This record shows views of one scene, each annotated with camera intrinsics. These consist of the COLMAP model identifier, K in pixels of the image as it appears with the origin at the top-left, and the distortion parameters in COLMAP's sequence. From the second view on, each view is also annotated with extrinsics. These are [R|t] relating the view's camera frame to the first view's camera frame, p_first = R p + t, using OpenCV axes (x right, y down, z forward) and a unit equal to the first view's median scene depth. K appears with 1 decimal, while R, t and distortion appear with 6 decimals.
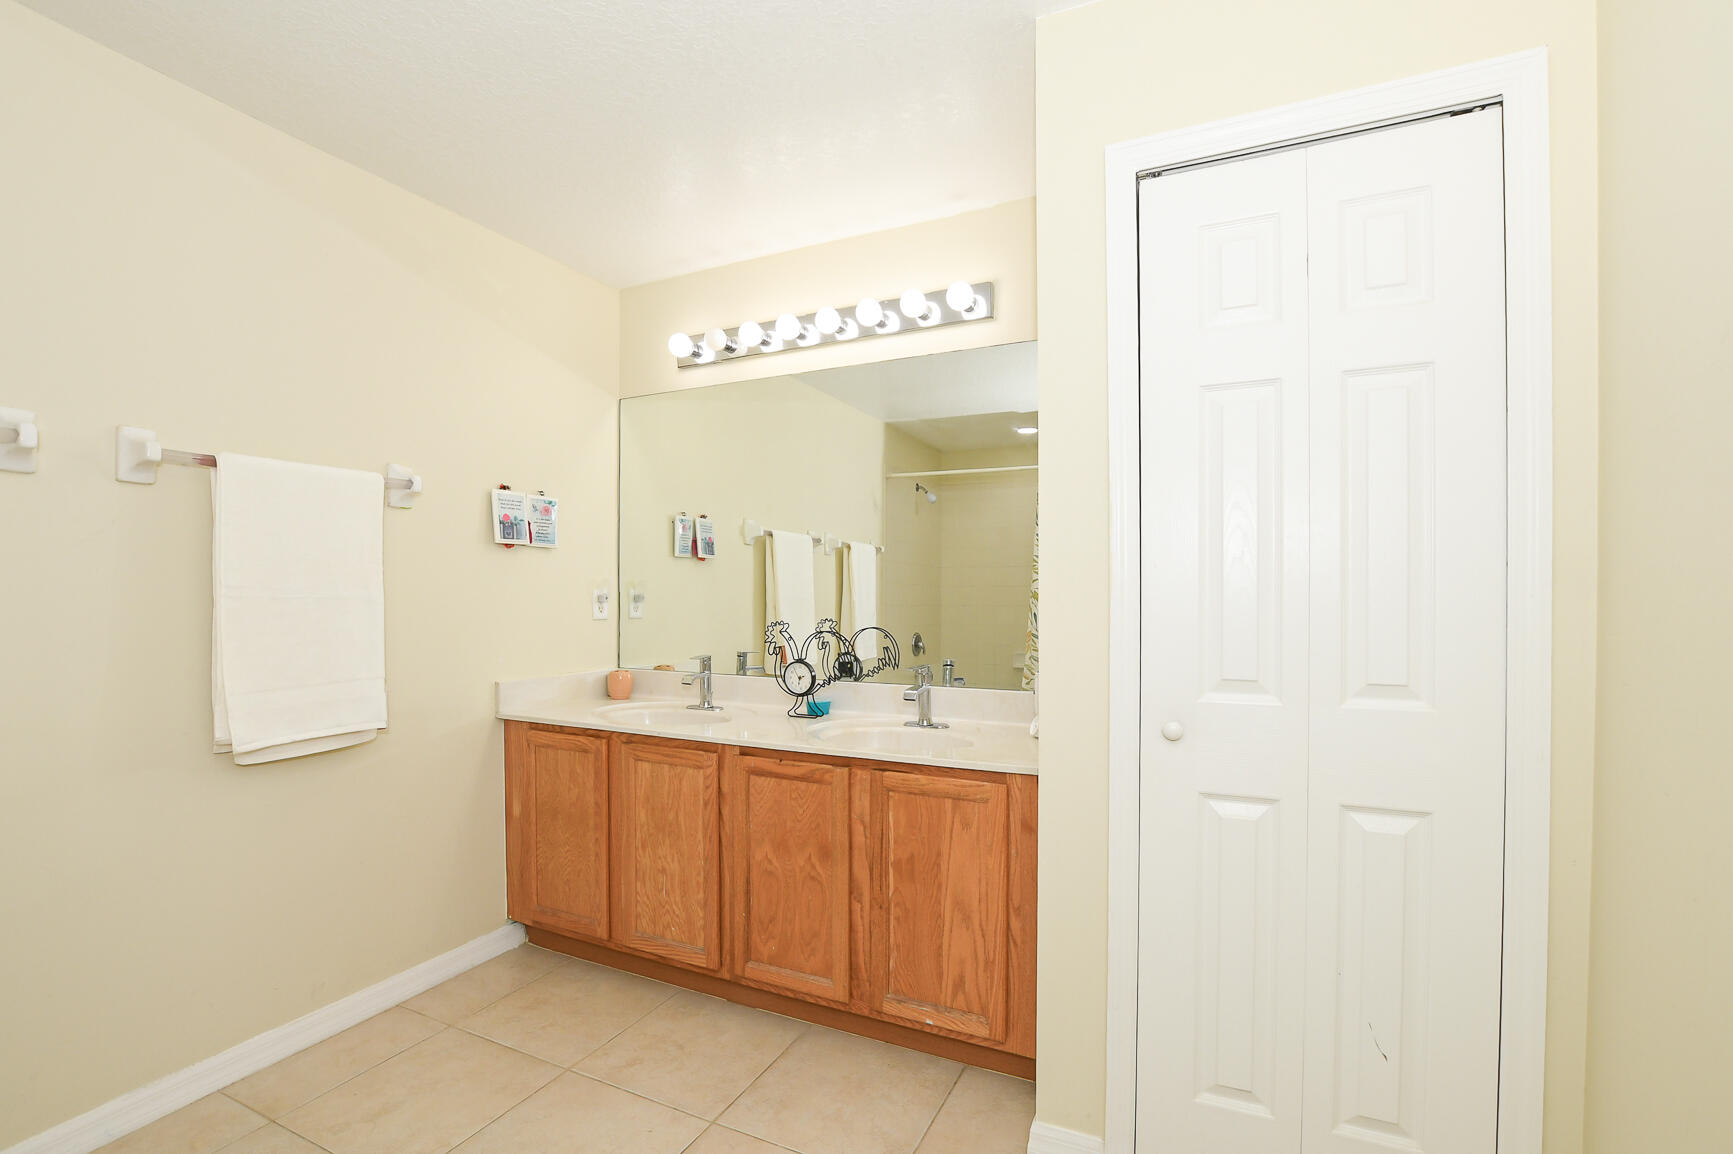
lens RADIAL K [[791.5, 0, 861.3], [0, 791.5, 597.6], [0, 0, 1]] dist [-0.037876, 0.013428]
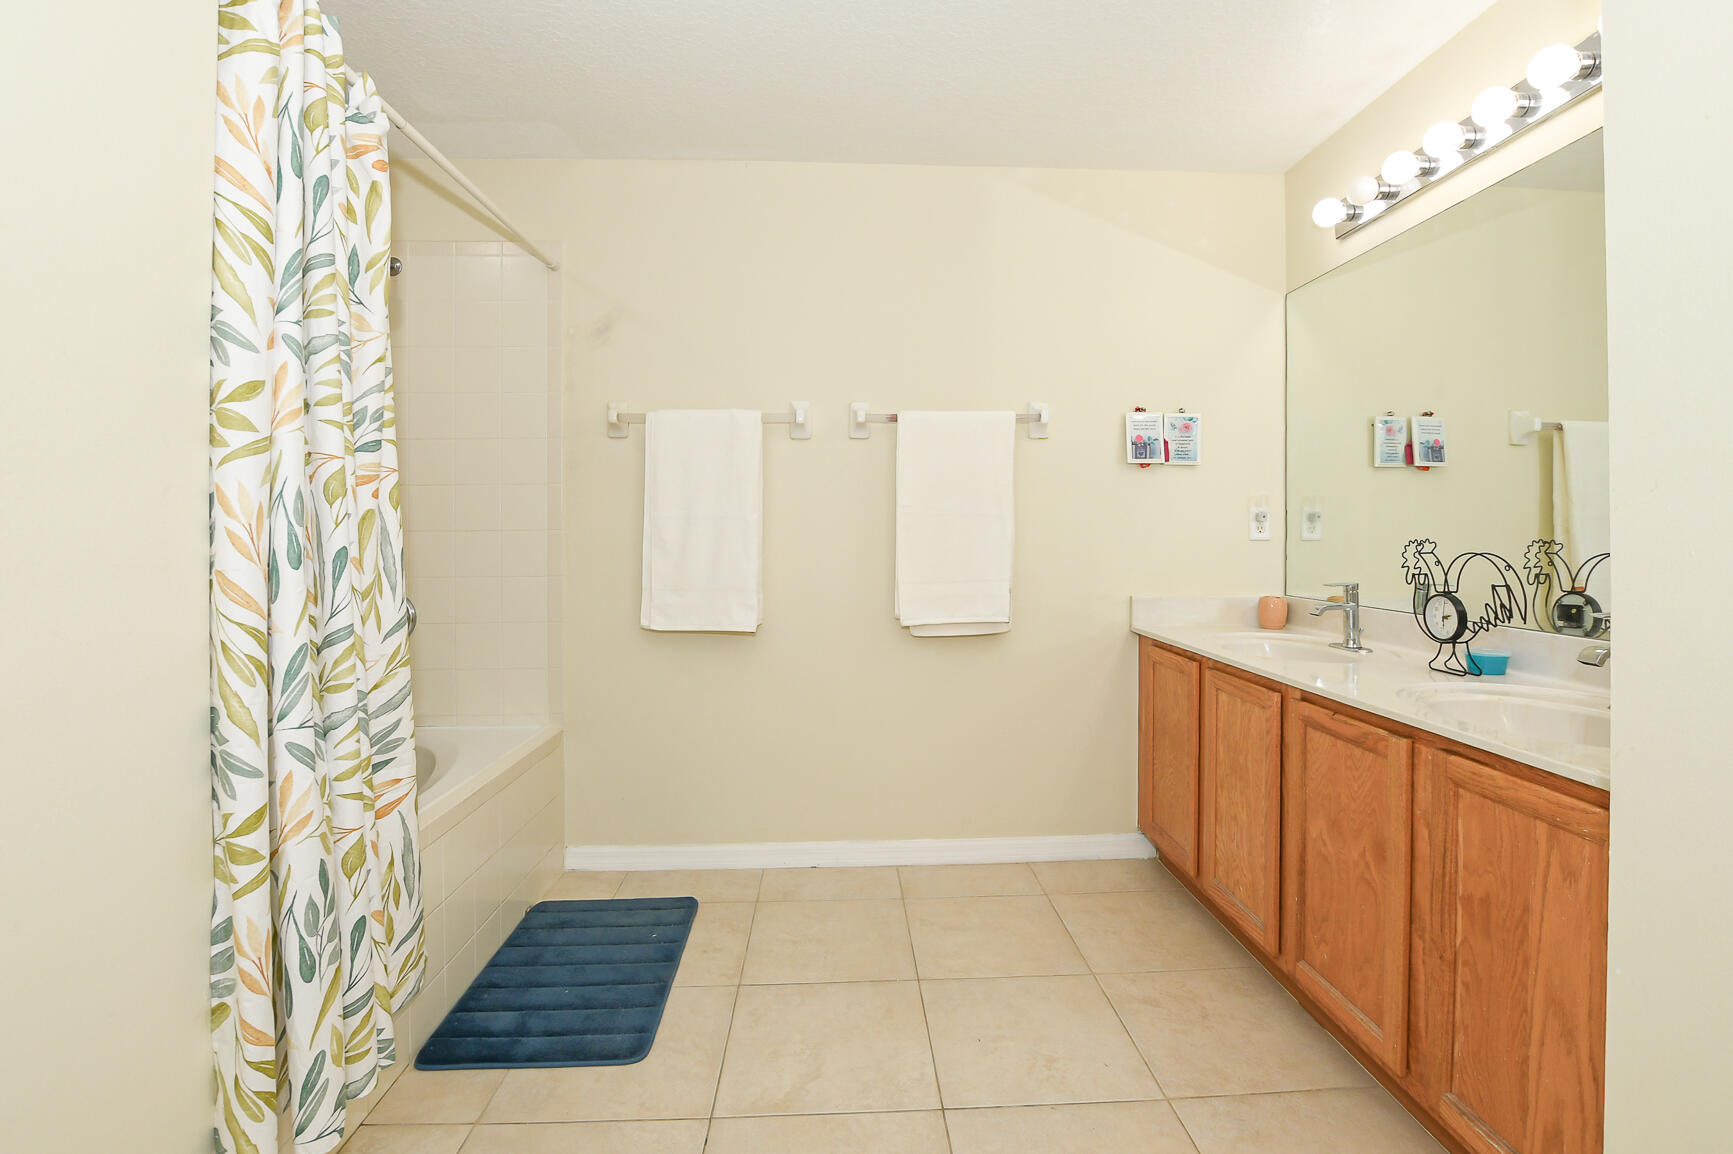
lens RADIAL K [[780.0, 0, 865.6], [0, 780.0, 529.5], [0, 0, 1]] dist [-0.024060, 0.000105]
pose [[0.470354, -0.005436, -0.882461, 0.330051], [-0.006179, 0.999936, -0.009453, 0.035379], [0.882456, 0.009899, 0.470291, 0.232663]]
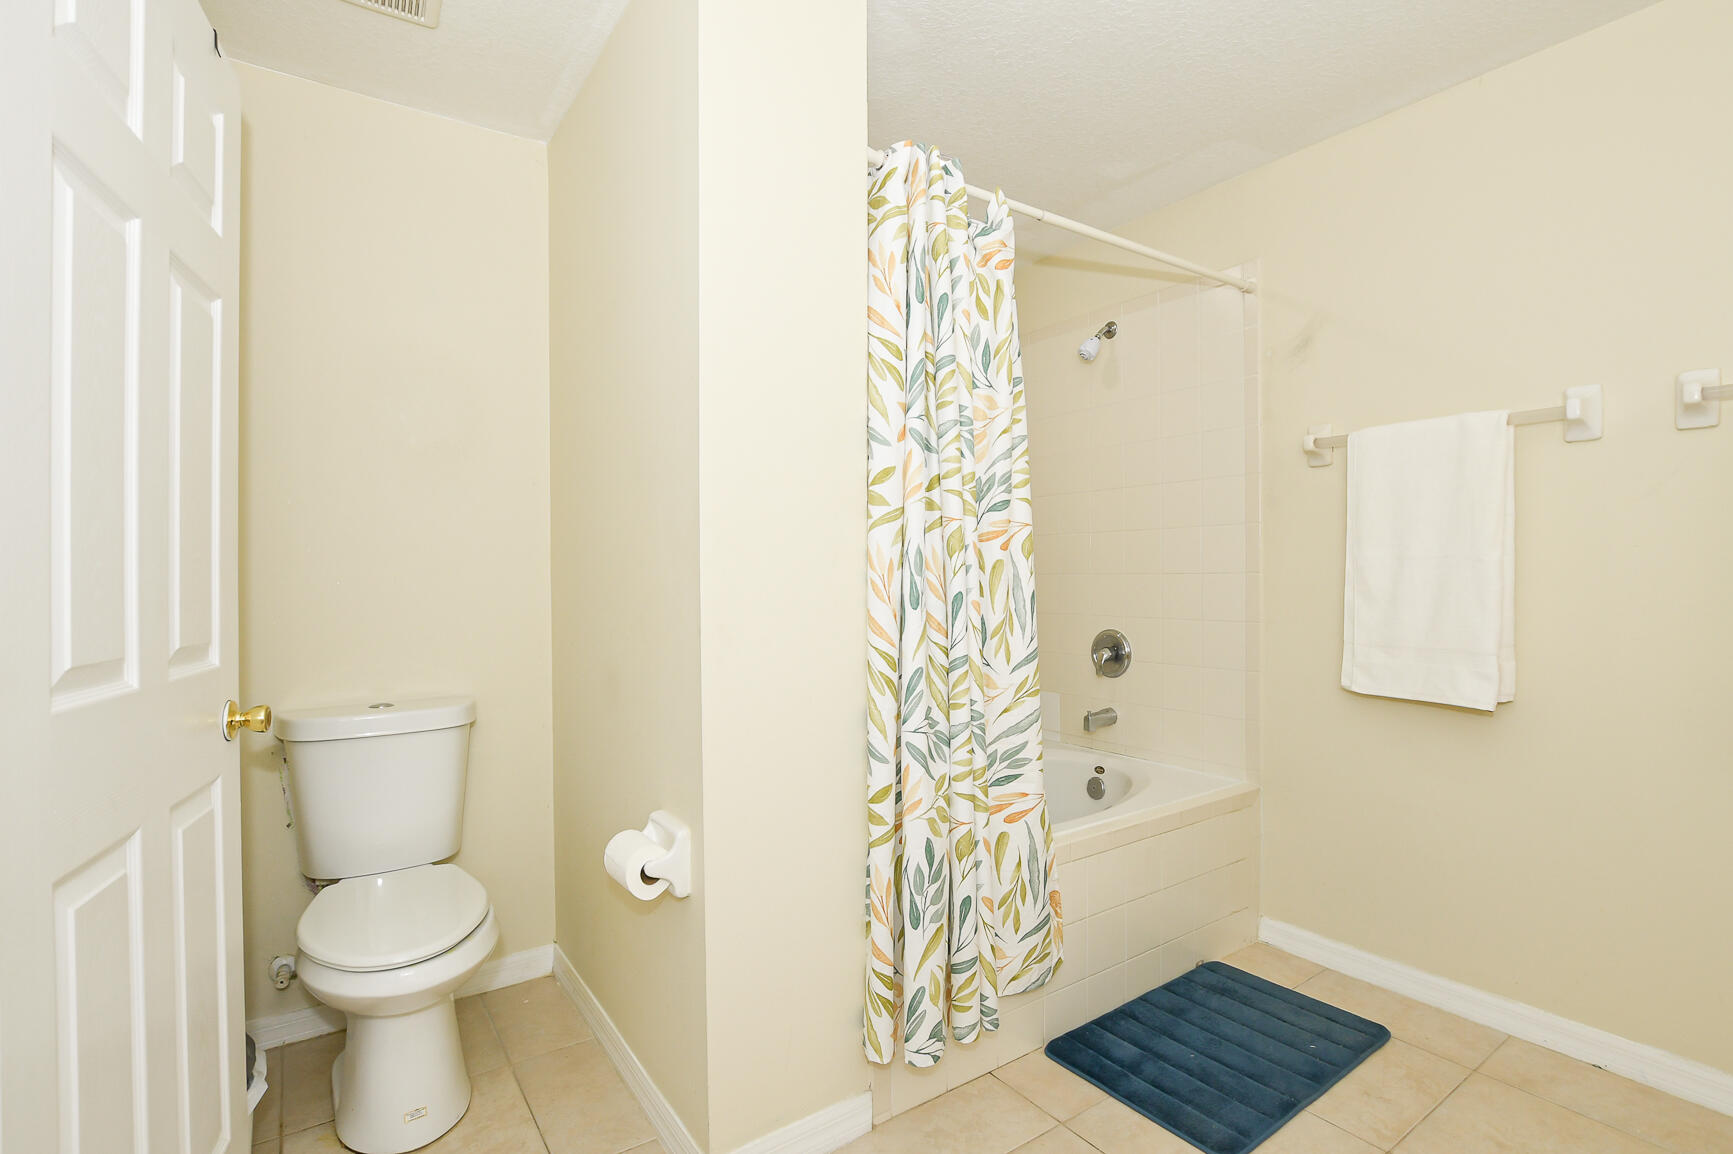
lens RADIAL K [[820.7, 0, 866.5], [0, 820.7, 577.0], [0, 0, 1]] dist [-0.026180, 0.000779]
pose [[-0.487730, 0.007223, -0.872965, 0.337048], [-0.003790, 0.999939, 0.010391, 0.023588], [0.872986, 0.008377, -0.487672, 0.464065]]
